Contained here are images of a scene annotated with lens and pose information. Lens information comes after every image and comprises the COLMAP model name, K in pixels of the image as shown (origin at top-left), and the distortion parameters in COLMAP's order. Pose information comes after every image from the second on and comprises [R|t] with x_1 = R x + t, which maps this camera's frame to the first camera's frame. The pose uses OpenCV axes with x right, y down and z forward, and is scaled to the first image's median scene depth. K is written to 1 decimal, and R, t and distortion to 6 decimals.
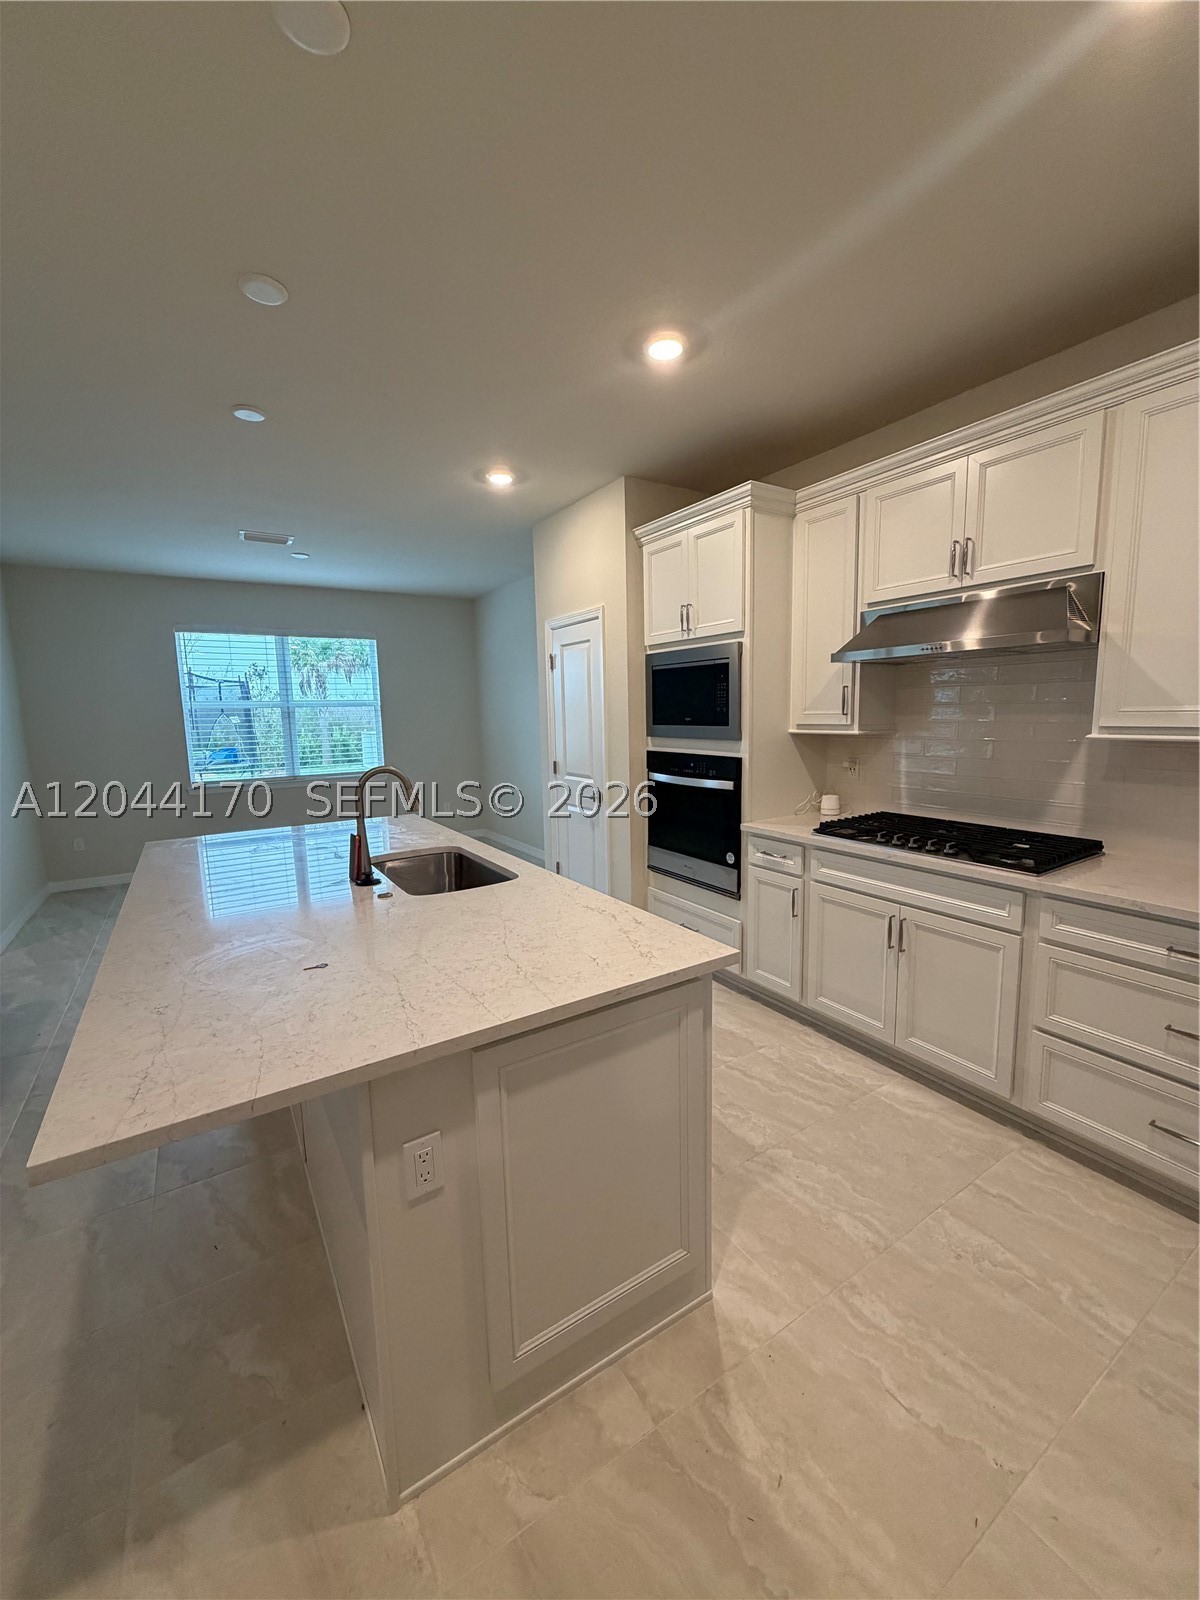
lens RADIAL K [[635.6, 0, 600.5], [0, 635.6, 793.3], [0, 0, 1]] dist [-0.000958, 0.000222]
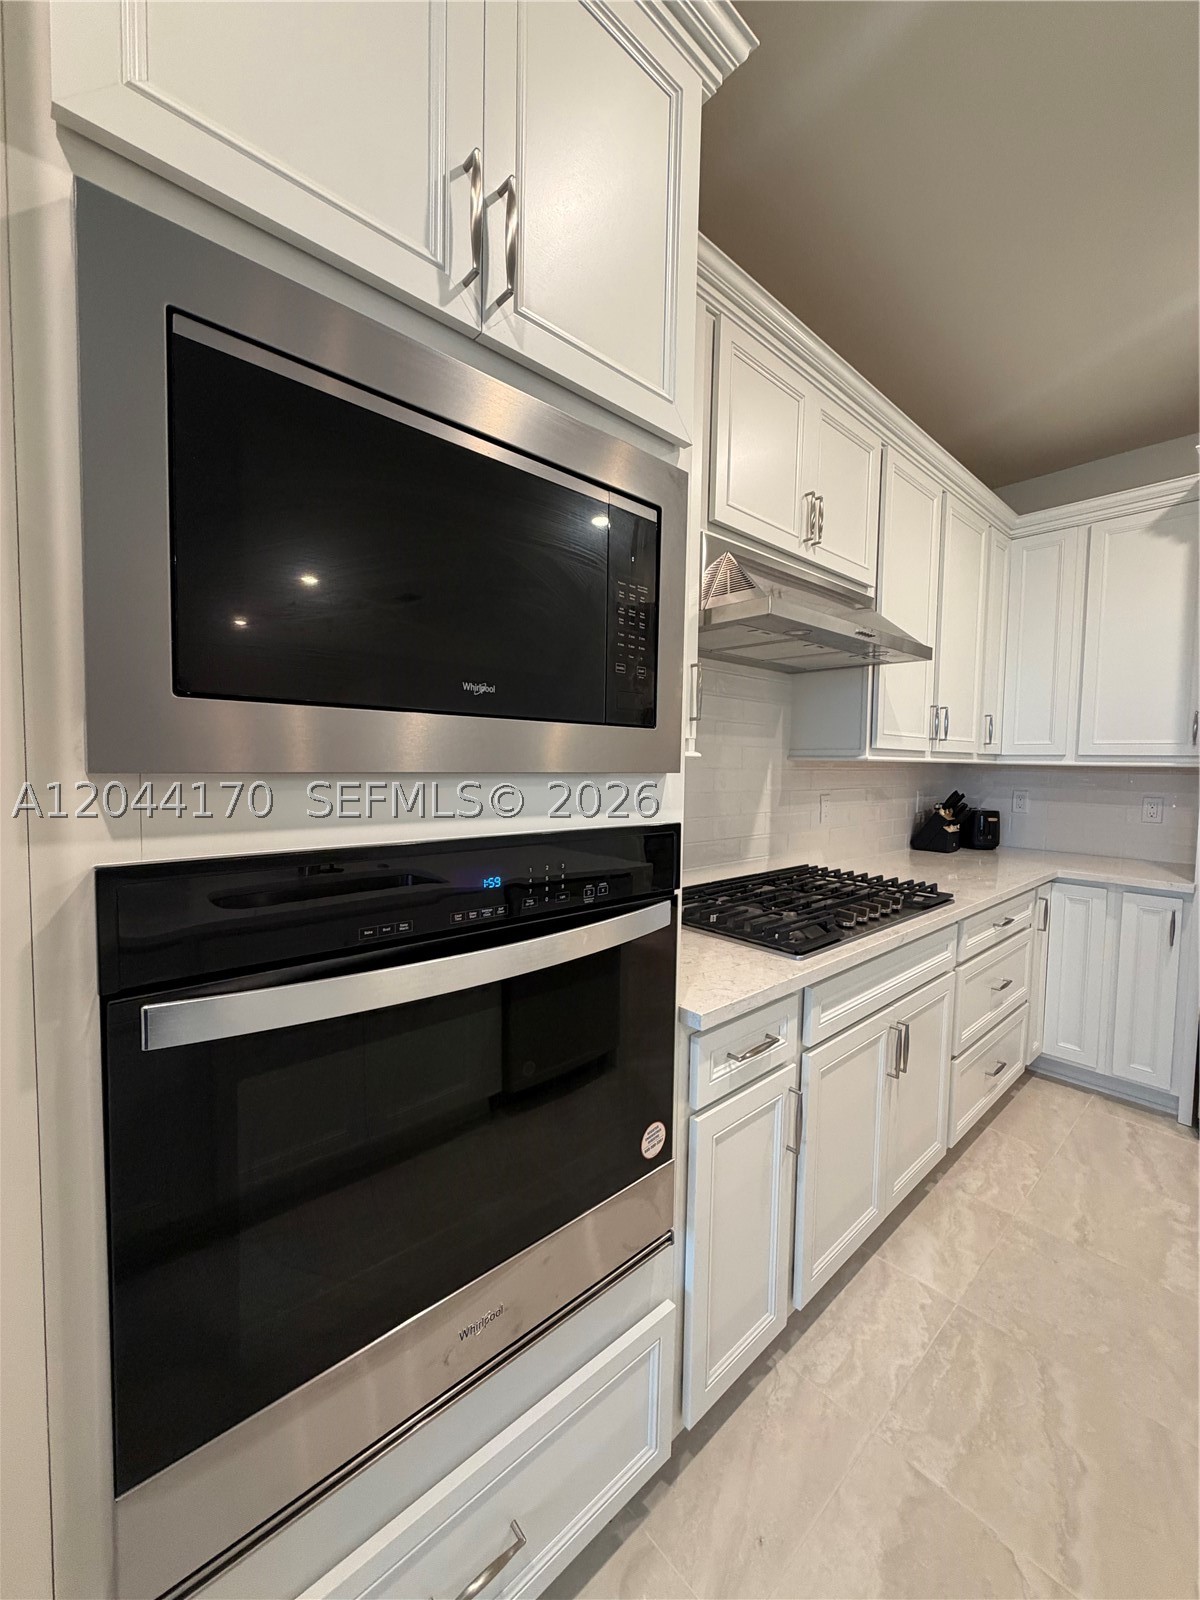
lens RADIAL K [[635.6, 0, 592.9], [0, 635.6, 794.5], [0, 0, 1]] dist [-0.000958, 0.000222]
pose [[-0.160269, -0.035885, 0.986421, -0.106024], [0.118104, 0.991463, 0.055258, -0.095624], [-0.979982, 0.125356, -0.154663, 1.096578]]
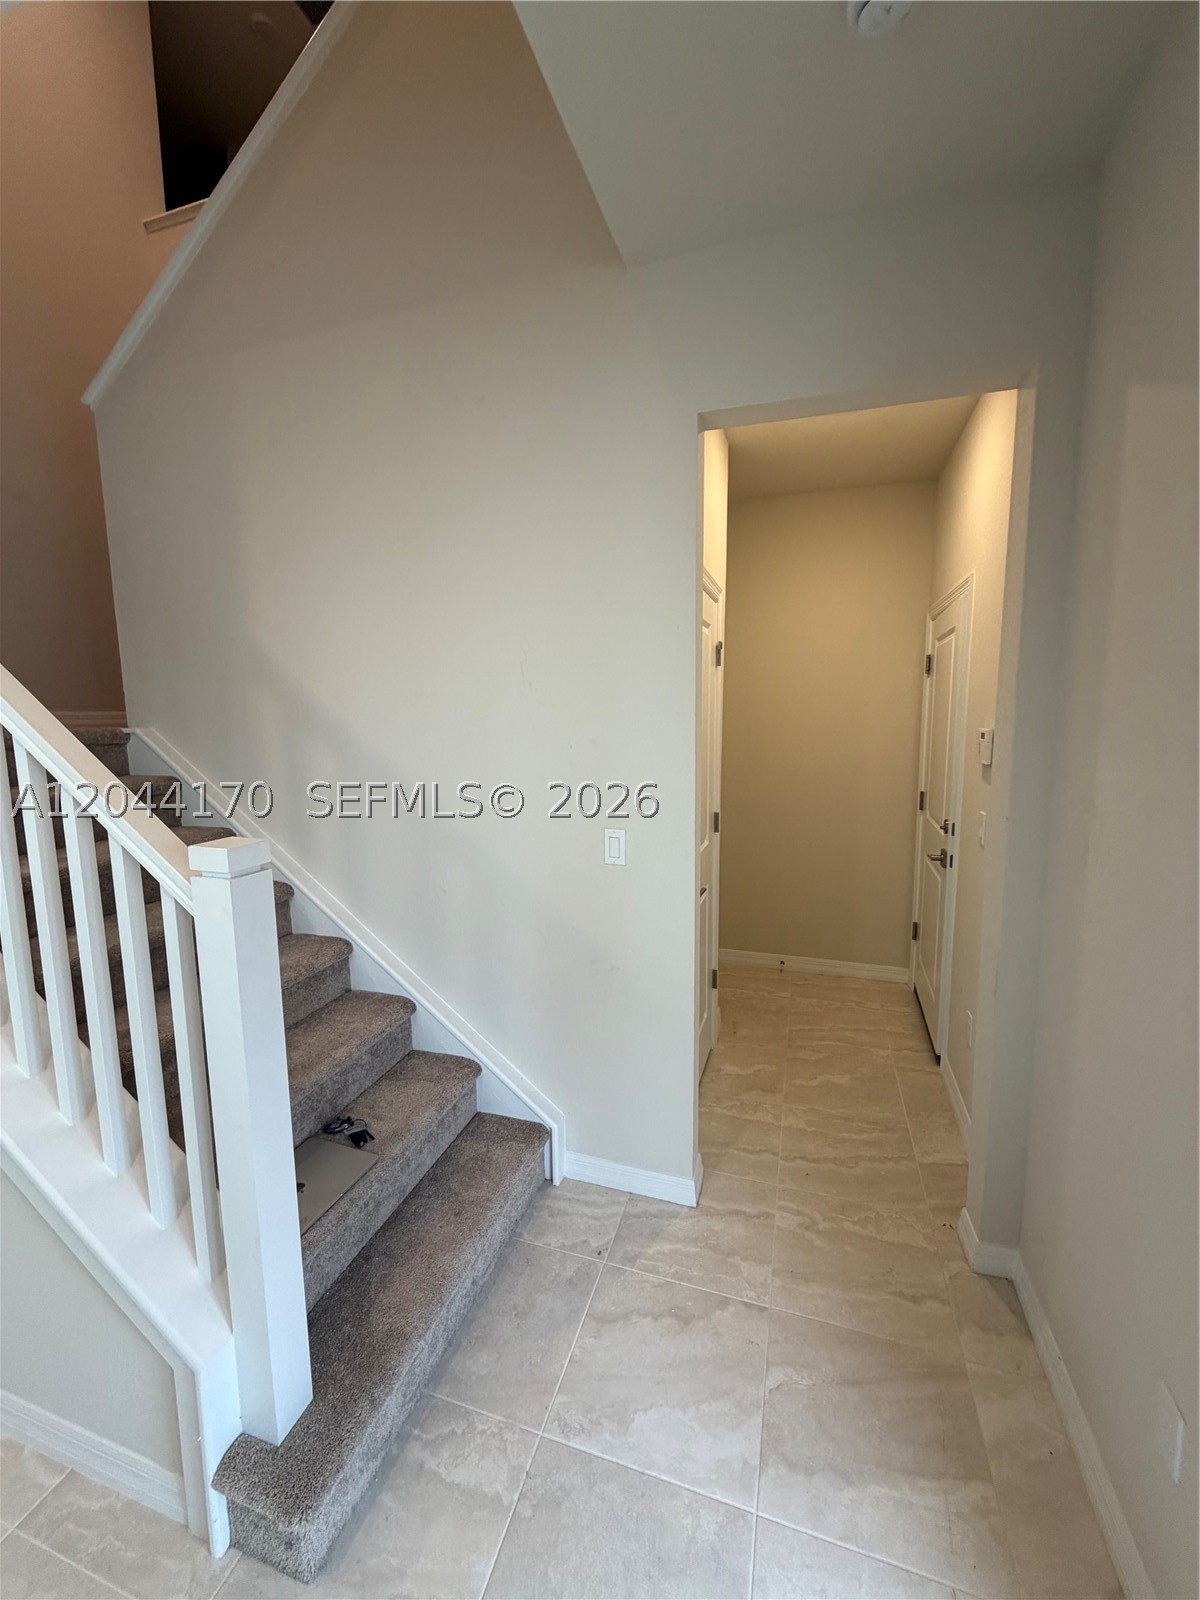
lens RADIAL K [[635.6, 0, 601.1], [0, 635.6, 794.9], [0, 0, 1]] dist [-0.000958, 0.000222]
pose [[-0.764388, 0.110676, -0.635187, 1.140084], [-0.056375, 0.969911, 0.236842, -0.369965], [0.642288, 0.216848, -0.735149, 2.018384]]
